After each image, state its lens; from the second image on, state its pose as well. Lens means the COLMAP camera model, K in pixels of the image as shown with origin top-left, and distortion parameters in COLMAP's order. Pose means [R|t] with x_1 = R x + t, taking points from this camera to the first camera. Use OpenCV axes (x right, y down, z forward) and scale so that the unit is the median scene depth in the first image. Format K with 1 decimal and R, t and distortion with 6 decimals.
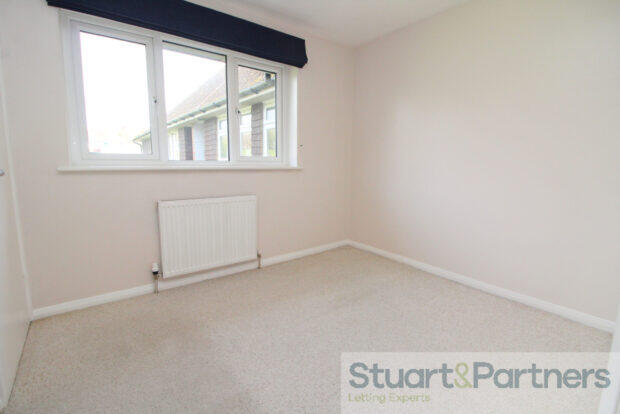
lens RADIAL K [[291.9, 0, 310.0], [0, 291.9, 207.0], [0, 0, 1]] dist [-0.000645, -0.000233]
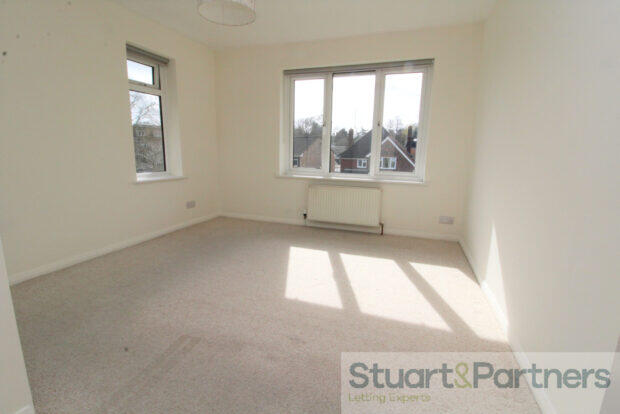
lens RADIAL K [[291.9, 0, 310.0], [0, 291.9, 207.0], [0, 0, 1]] dist [-0.000645, -0.000233]
pose [[0.532966, 0.178614, -0.827070, 0.841324], [-0.100913, 0.983907, 0.147456, -0.076911], [0.840098, 0.004873, 0.542413, 0.056868]]
